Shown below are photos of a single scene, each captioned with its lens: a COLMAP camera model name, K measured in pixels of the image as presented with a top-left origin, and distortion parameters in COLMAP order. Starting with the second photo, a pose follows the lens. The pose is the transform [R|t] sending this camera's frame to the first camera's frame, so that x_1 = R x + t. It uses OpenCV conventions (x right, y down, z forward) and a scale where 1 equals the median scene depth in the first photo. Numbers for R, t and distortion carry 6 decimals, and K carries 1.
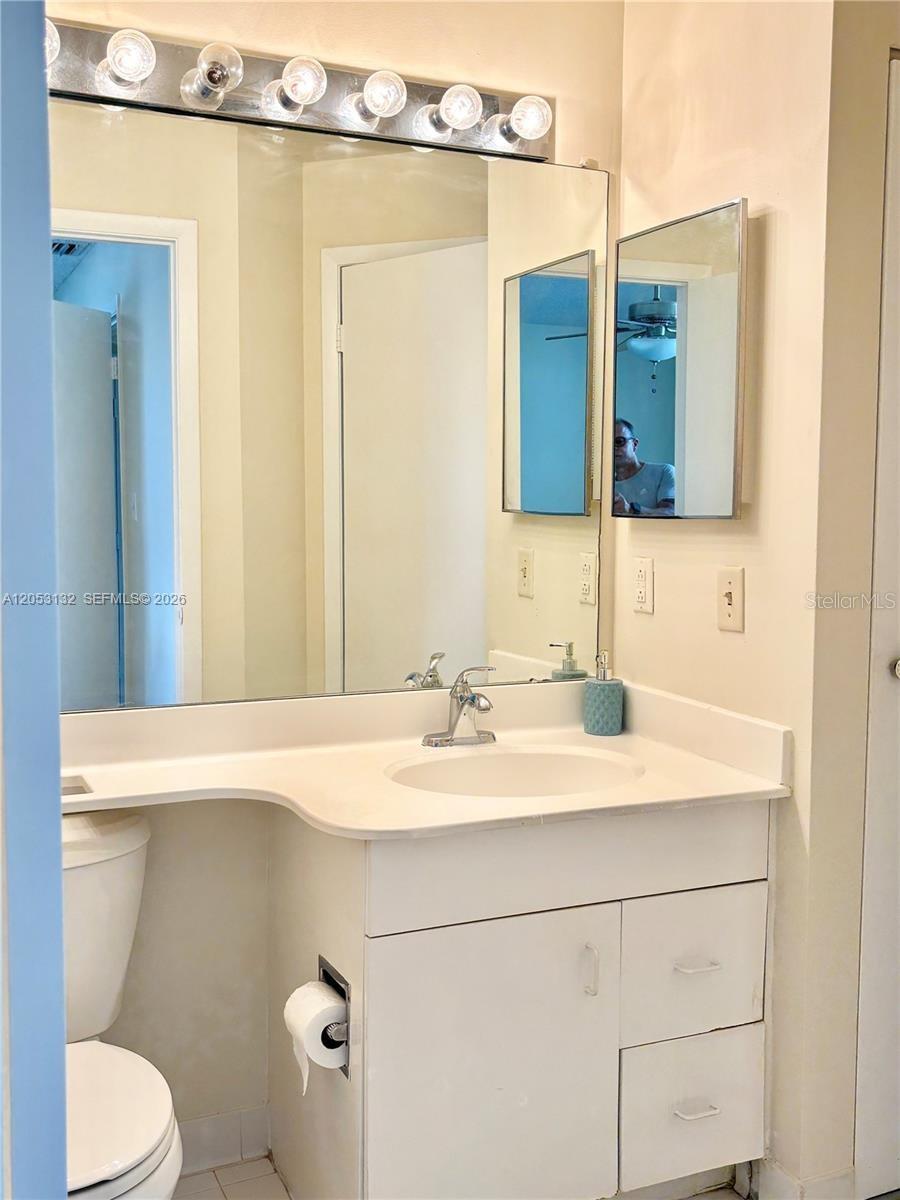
lens RADIAL K [[1012.9, 0, 450.0], [0, 1012.9, 600.0], [0, 0, 1]] dist [0.005498, 0.004439]
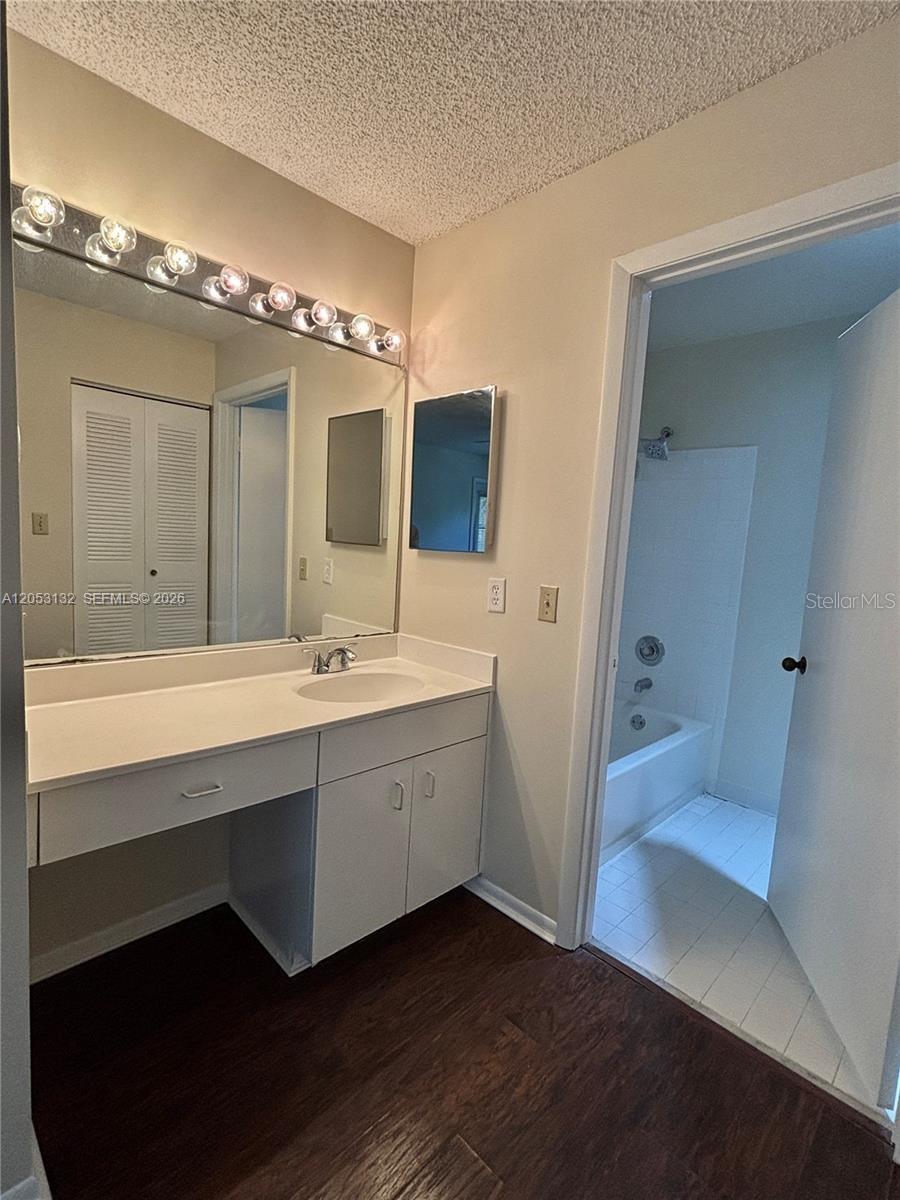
lens RADIAL K [[563.3, 0, 450.0], [0, 563.3, 600.0], [0, 0, 1]] dist [-0.003375, -0.000418]
pose [[0.908983, 0.000395, 0.416833, -0.206425], [-0.016942, 0.999208, 0.035997, -0.026327], [-0.416489, -0.039782, 0.908270, -0.009427]]
